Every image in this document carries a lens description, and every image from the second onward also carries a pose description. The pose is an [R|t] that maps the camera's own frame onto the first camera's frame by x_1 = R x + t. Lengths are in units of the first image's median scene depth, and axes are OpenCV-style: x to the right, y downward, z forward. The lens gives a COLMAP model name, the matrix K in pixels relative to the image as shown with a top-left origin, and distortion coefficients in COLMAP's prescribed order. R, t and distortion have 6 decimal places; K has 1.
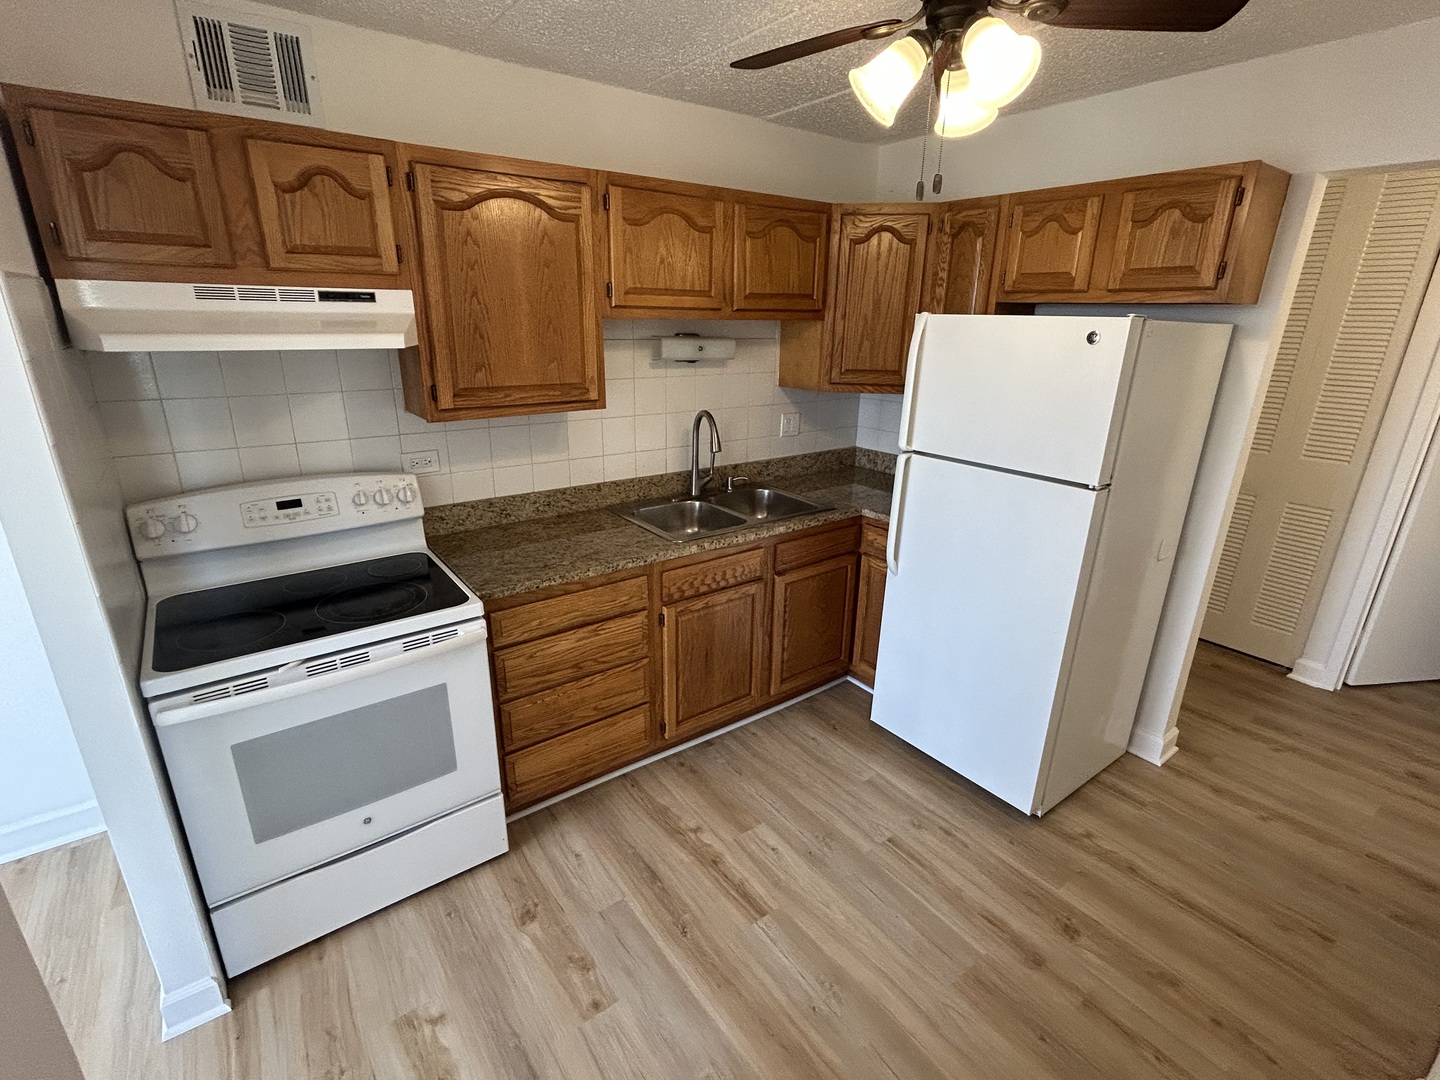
lens RADIAL K [[674.8, 0, 718.3], [0, 674.8, 539.9], [0, 0, 1]] dist [-0.007086, 0.005107]
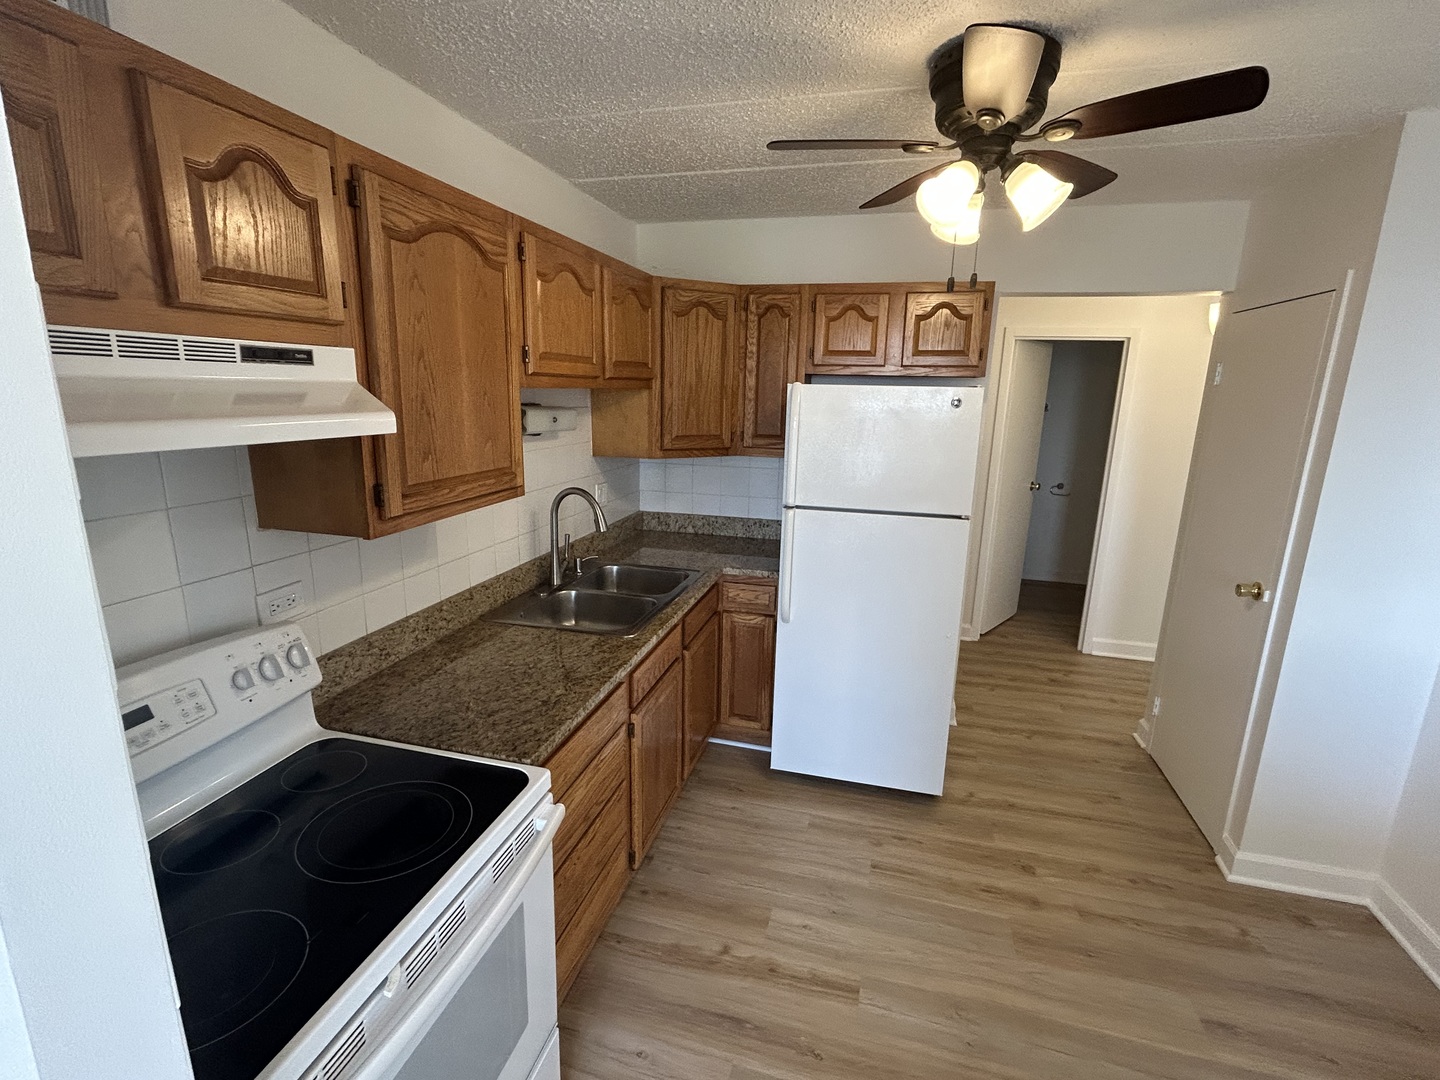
lens RADIAL K [[674.8, 0, 718.3], [0, 674.8, 539.9], [0, 0, 1]] dist [-0.007086, 0.005107]
pose [[0.781112, -0.137345, 0.609098, -0.534629], [0.190326, 0.981457, -0.022768, -0.086257], [-0.594677, 0.133711, 0.792768, 0.242516]]
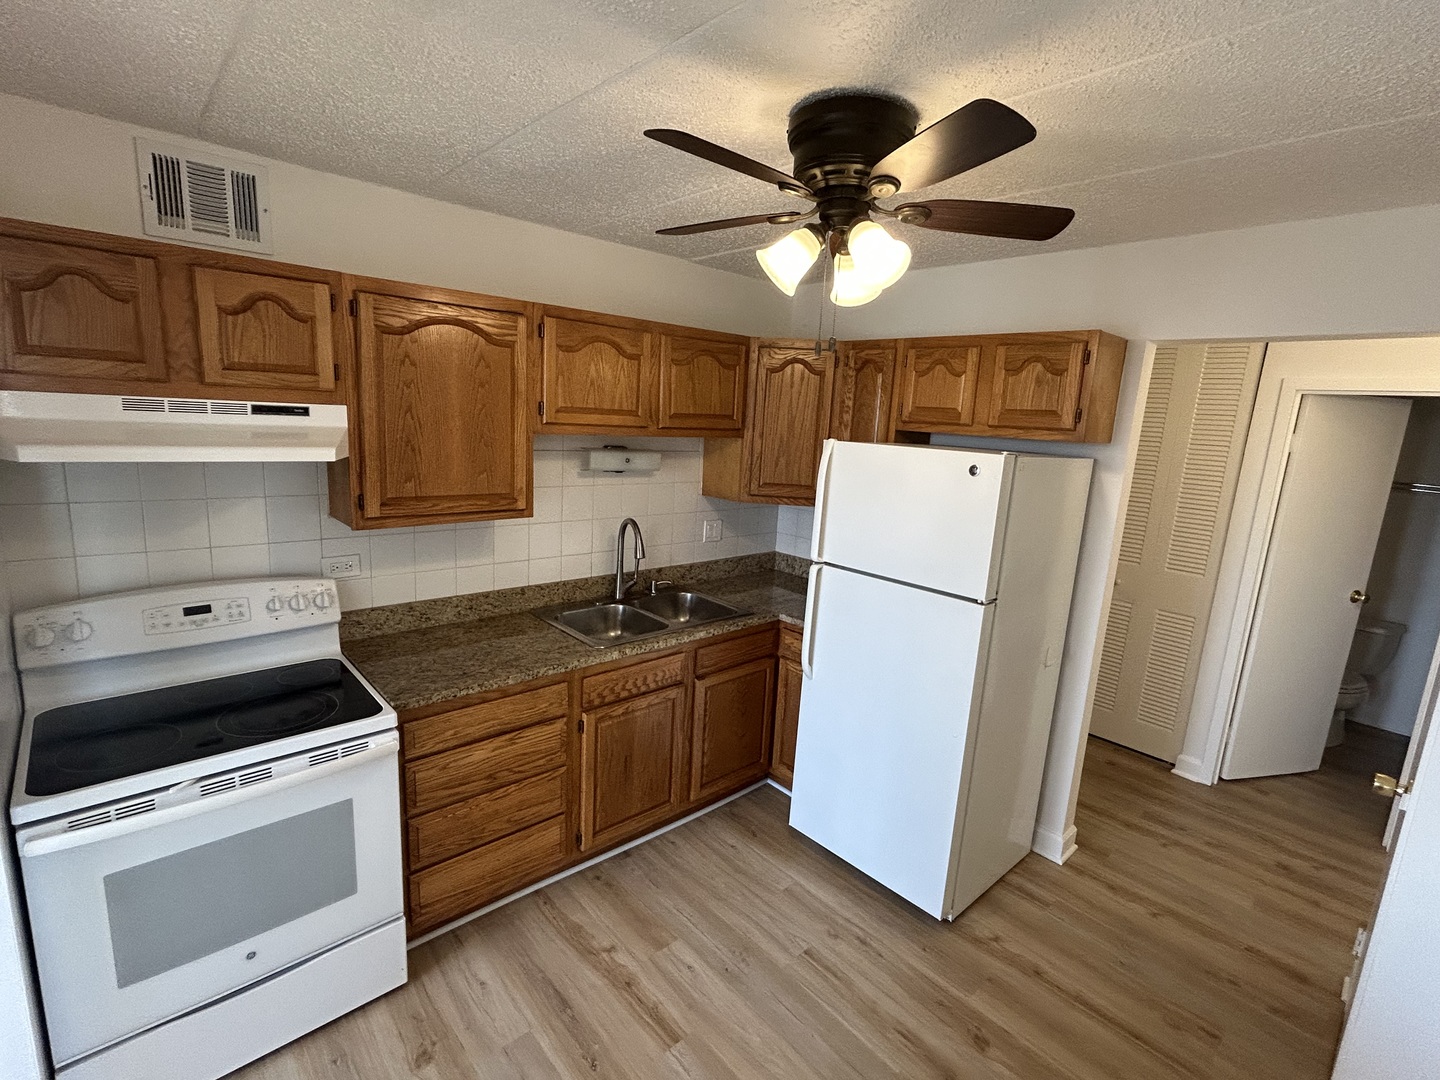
lens RADIAL K [[674.8, 0, 718.3], [0, 674.8, 539.9], [0, 0, 1]] dist [-0.007086, 0.005107]
pose [[0.994443, 0.019446, 0.103463, 0.010772], [-0.005402, 0.990923, -0.134320, -0.025086], [-0.105136, 0.133015, 0.985522, -0.050606]]
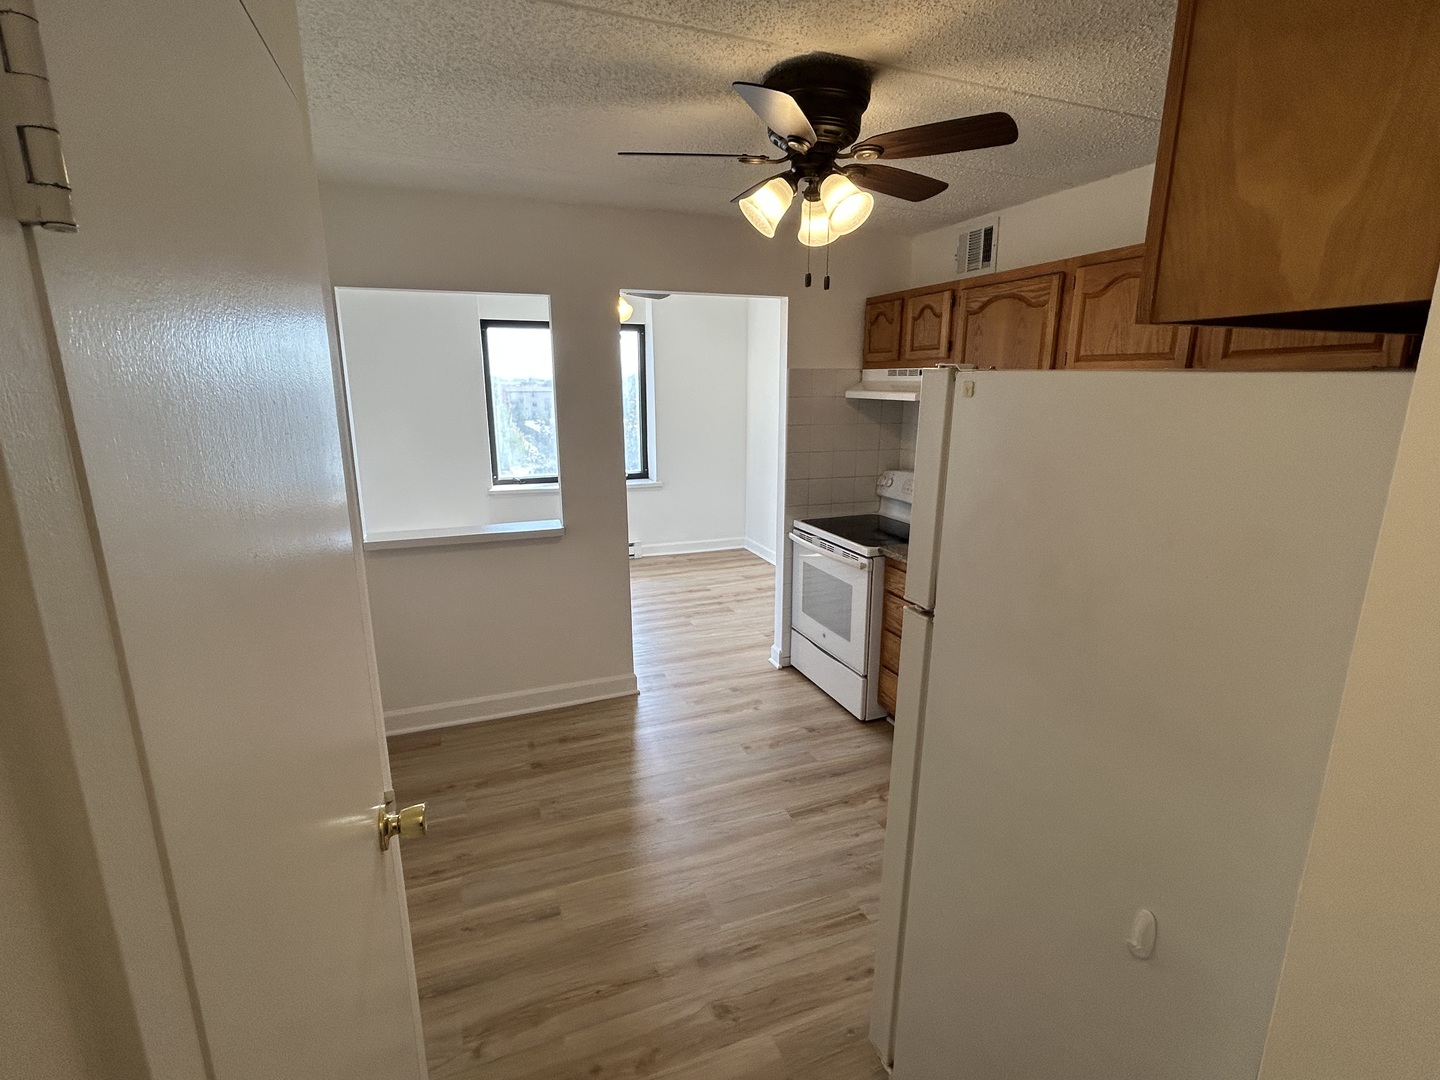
lens RADIAL K [[680.8, 0, 714.5], [0, 680.8, 538.1], [0, 0, 1]] dist [-0.004744, 0.008059]
pose [[-0.271596, 0.202486, -0.940869, 1.150738], [-0.312220, 0.906204, 0.285153, -0.252933], [0.910359, 0.371205, -0.182901, 0.821654]]
